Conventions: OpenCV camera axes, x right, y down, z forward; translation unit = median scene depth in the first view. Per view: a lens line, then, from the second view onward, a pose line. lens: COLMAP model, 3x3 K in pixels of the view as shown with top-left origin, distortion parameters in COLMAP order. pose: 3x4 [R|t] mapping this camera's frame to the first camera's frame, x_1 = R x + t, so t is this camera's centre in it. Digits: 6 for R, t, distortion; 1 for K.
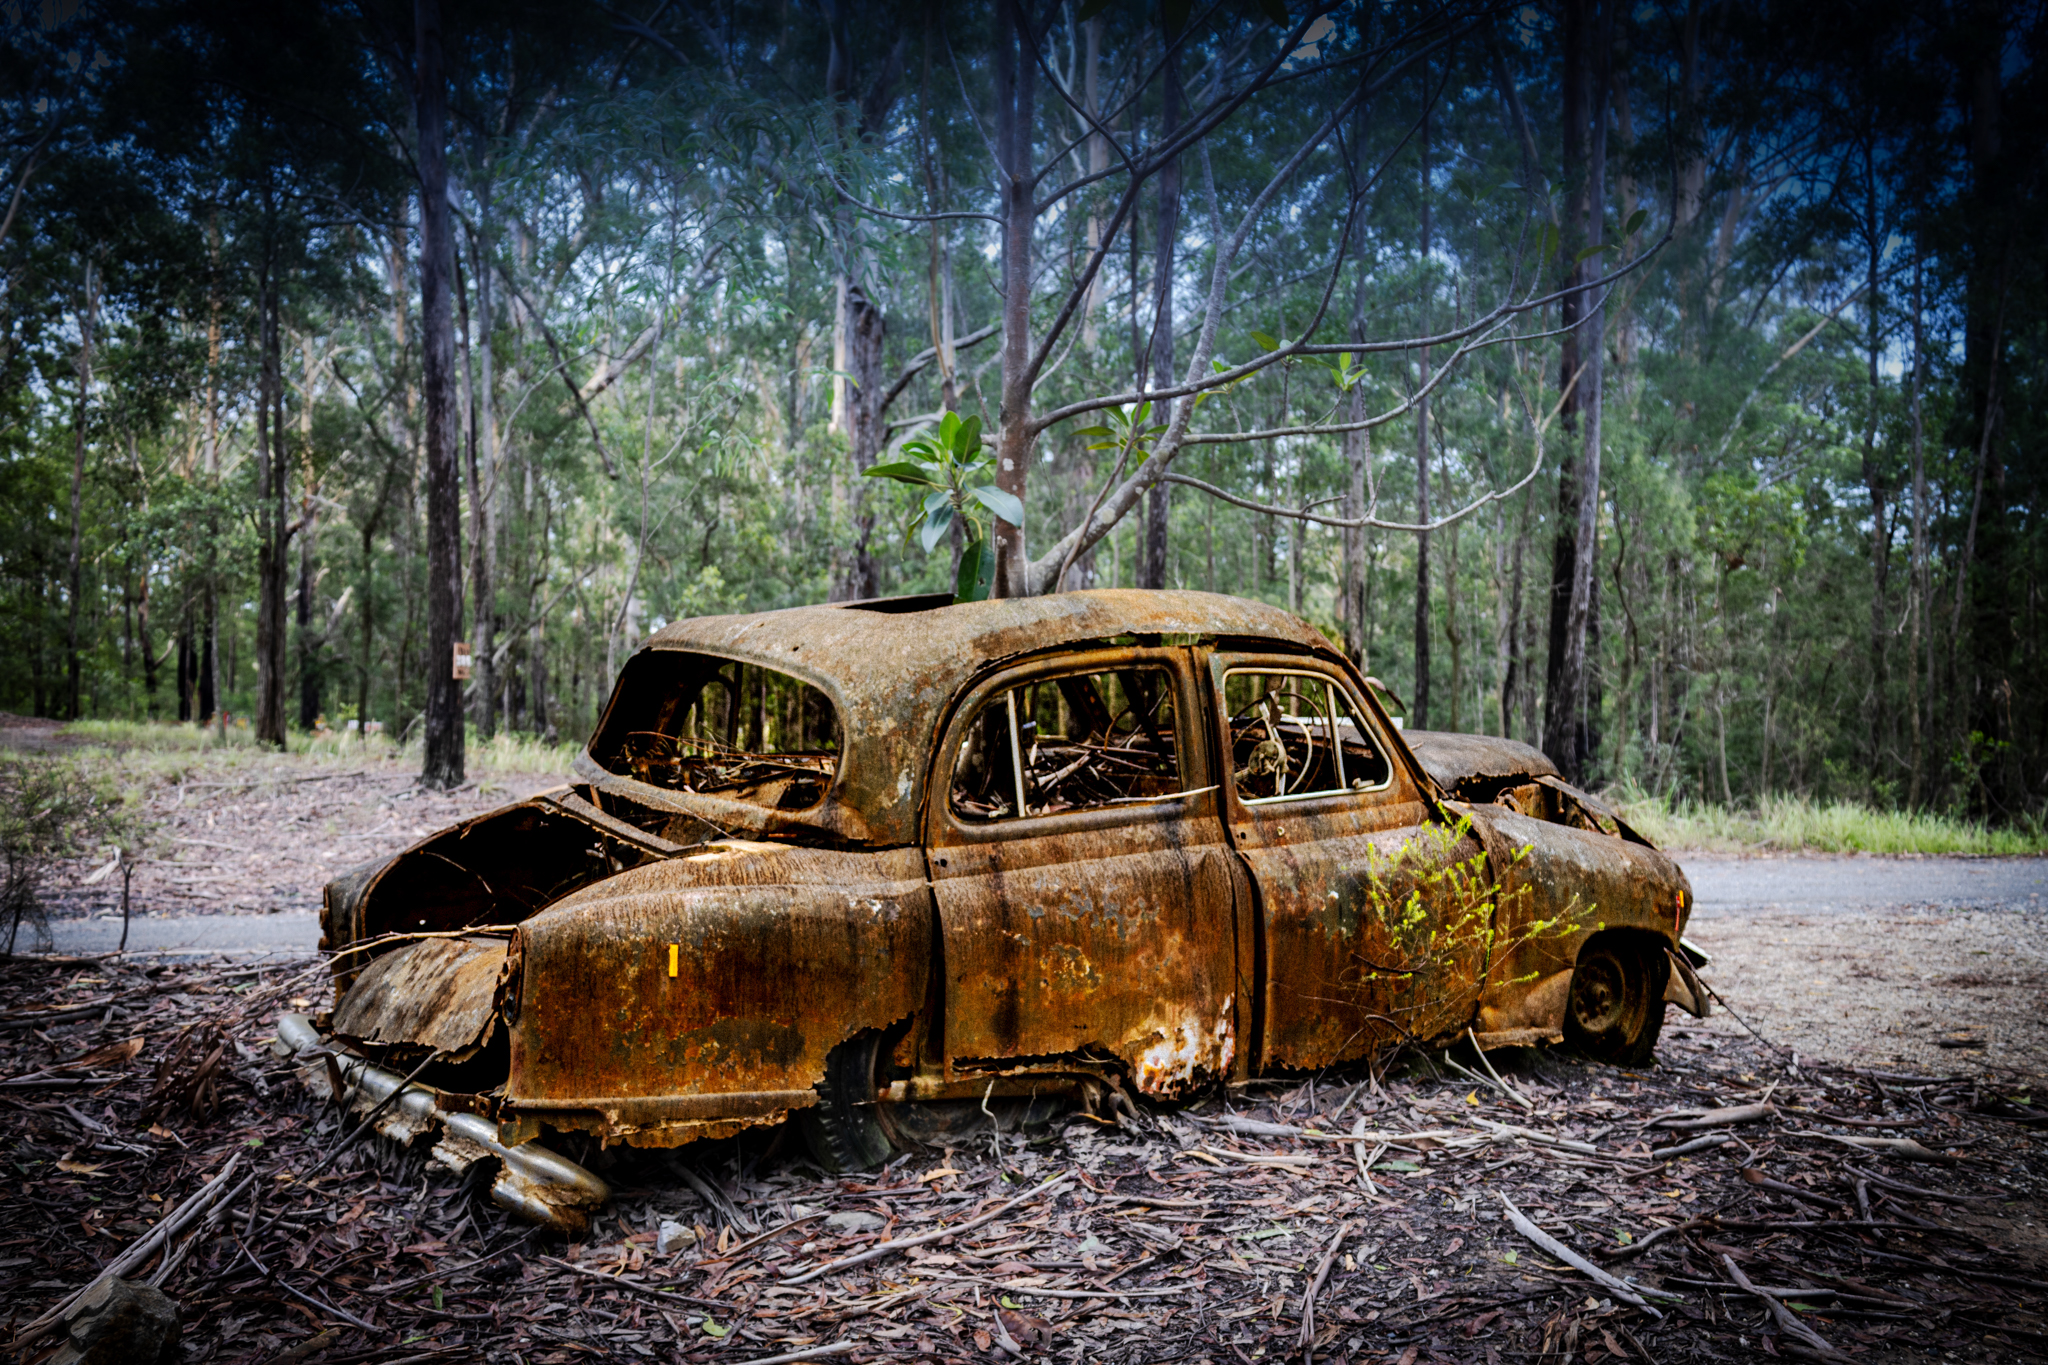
lens RADIAL K [[1835.0, 0, 1036.7], [0, 1835.0, 693.4], [0, 0, 1]] dist [0.000326, 0.024982]
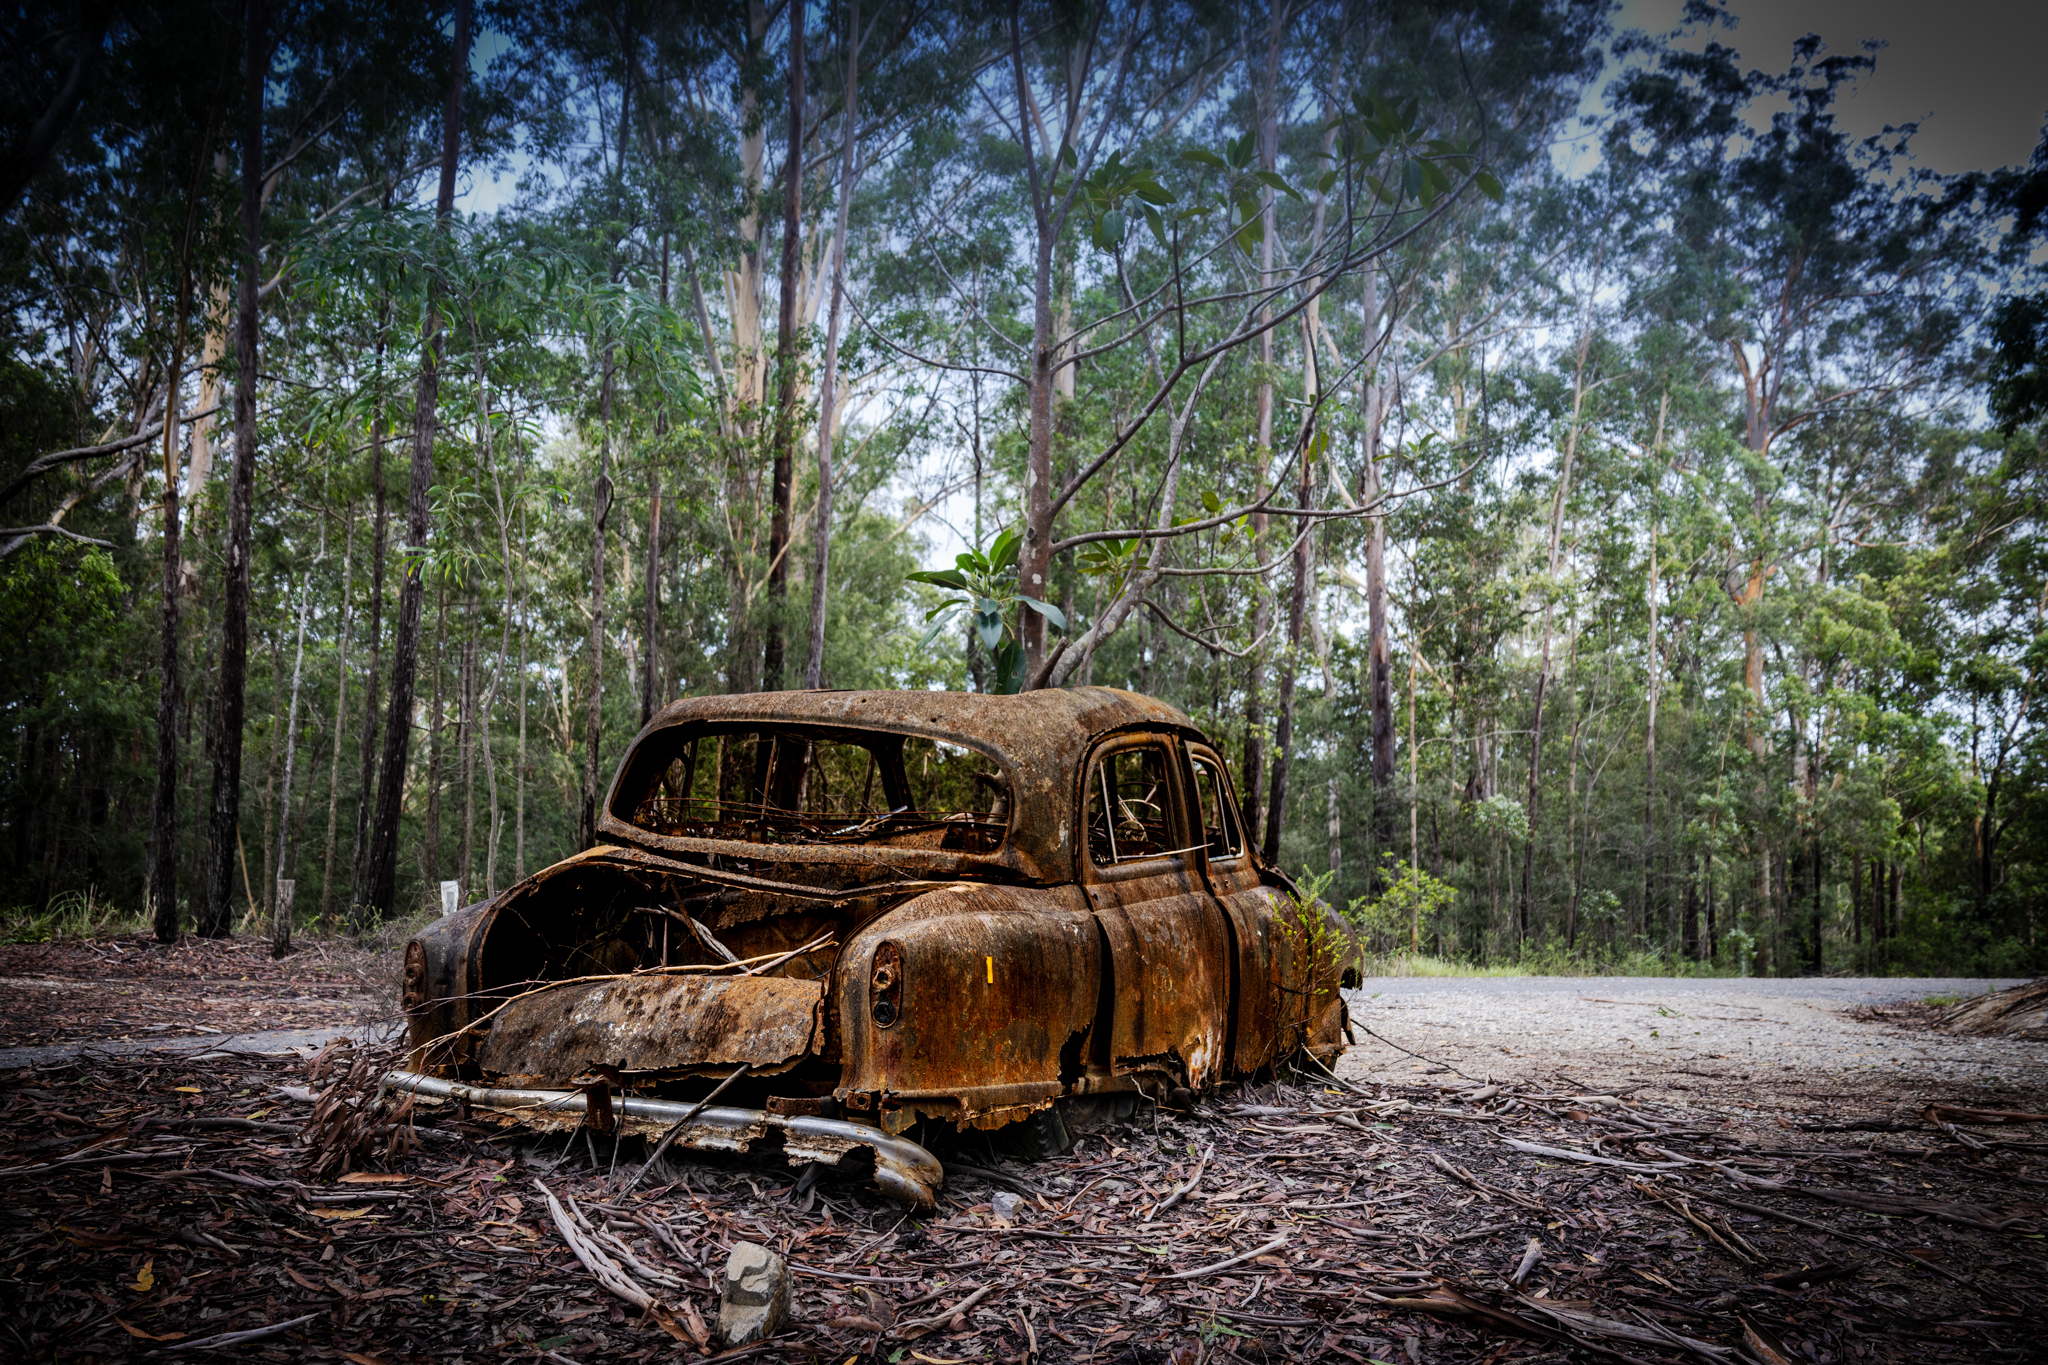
lens RADIAL K [[1819.0, 0, 1024.6], [0, 1819.0, 687.6], [0, 0, 1]] dist [0.002927, 0.008127]
pose [[0.872259, 0.051988, 0.486273, -0.639165], [-0.006803, 0.995527, -0.094230, 0.063251], [-0.488997, 0.078885, 0.868711, -0.035488]]
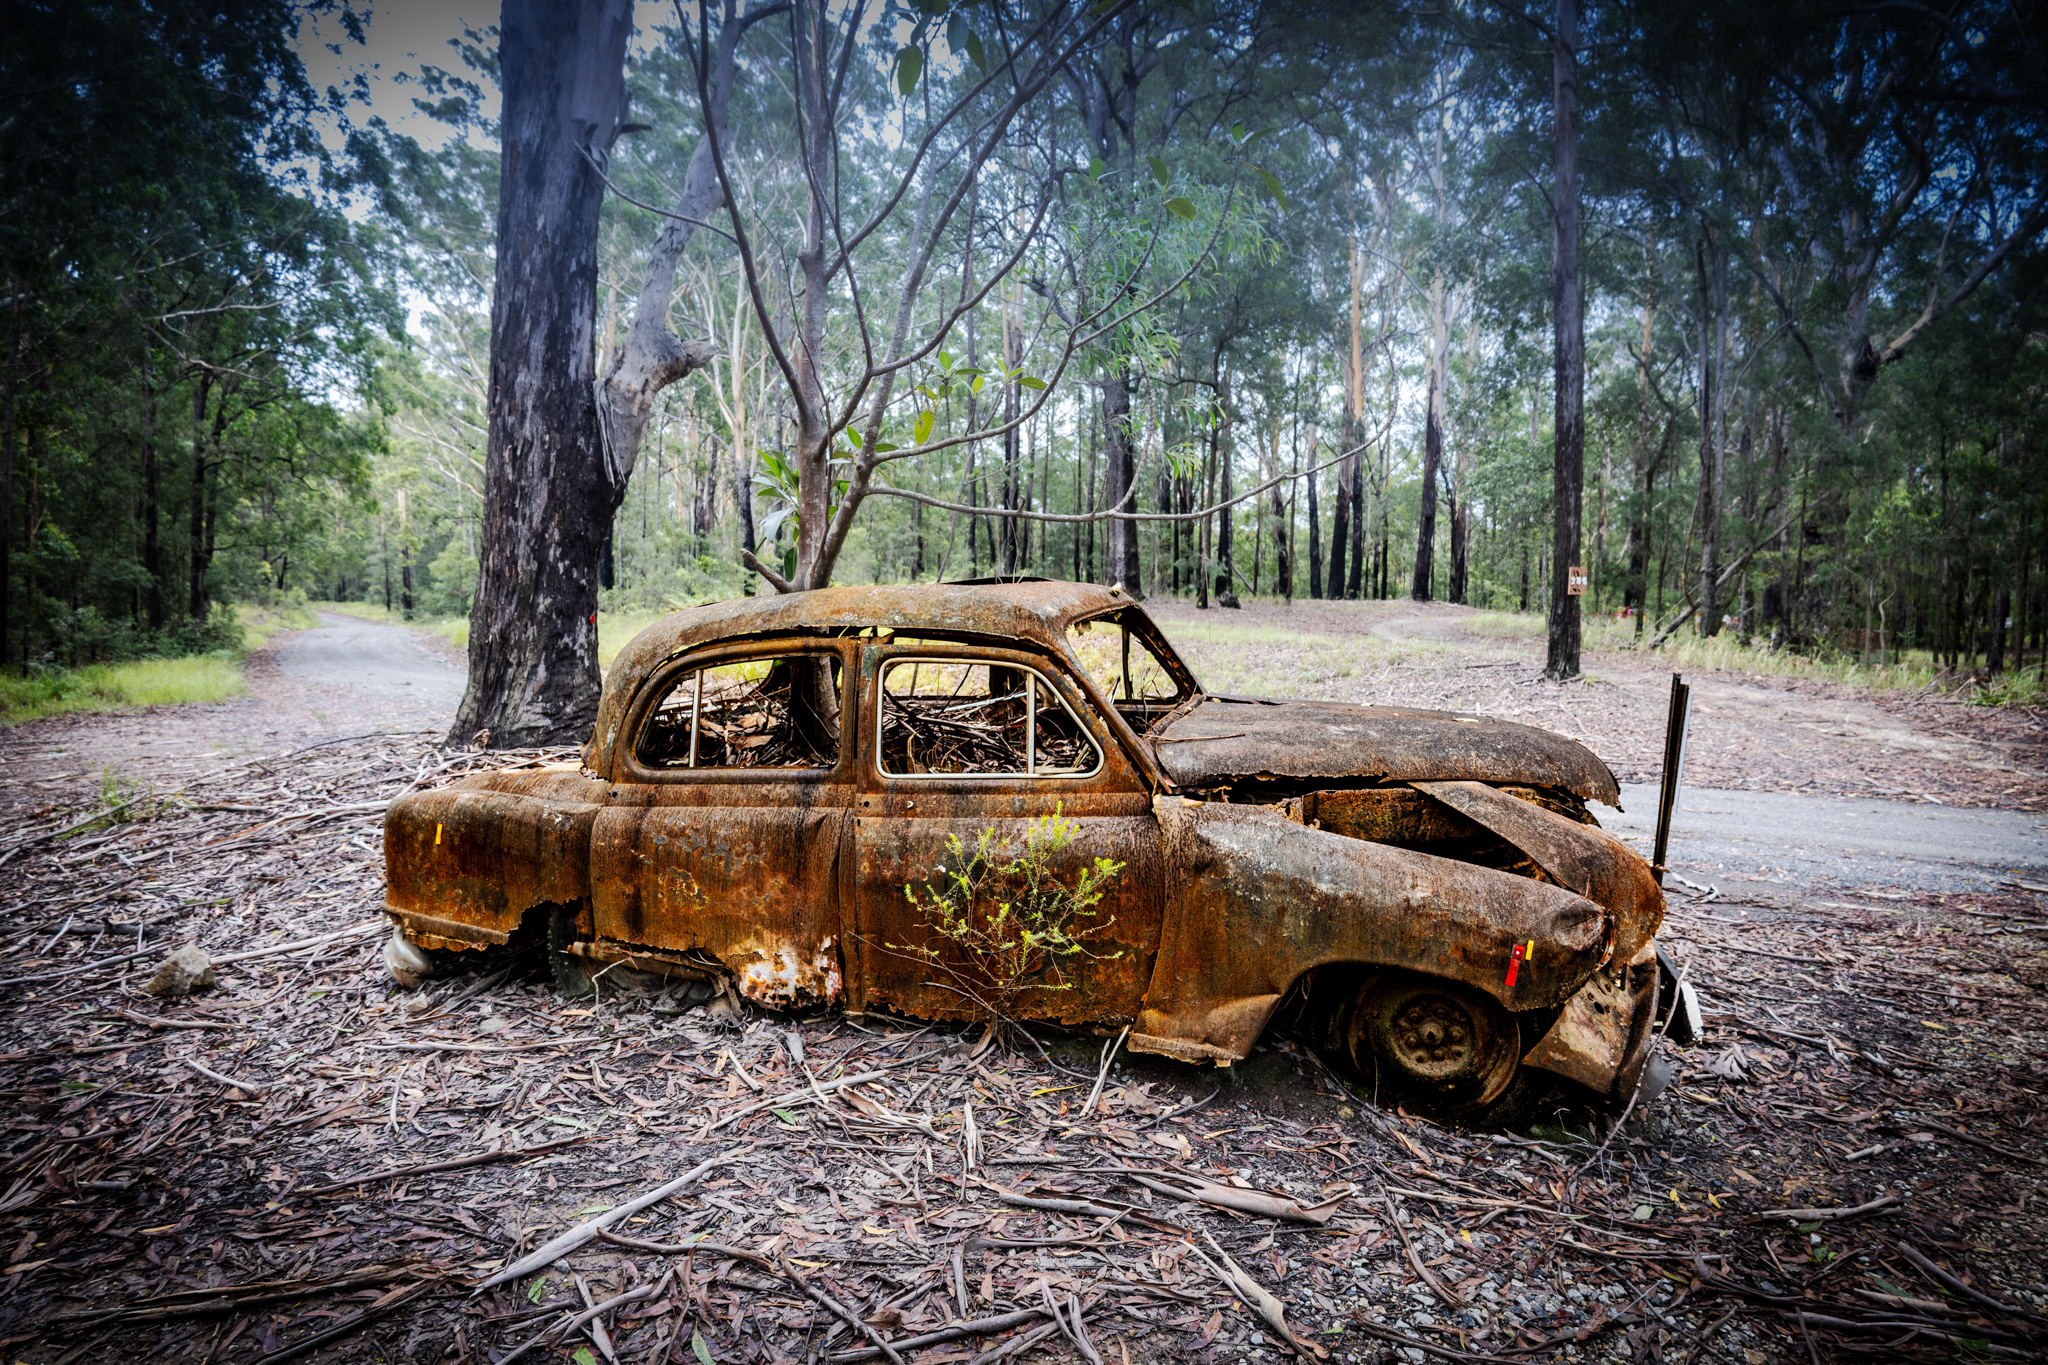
lens RADIAL K [[1323.8, 0, 1036.2], [0, 1323.8, 682.4], [0, 0, 1]] dist [-0.007599, 0.010444]
pose [[0.623251, 0.064469, -0.779360, 0.851003], [-0.008749, 0.997109, 0.075485, -0.064407], [0.781973, -0.040228, 0.622013, 0.589210]]
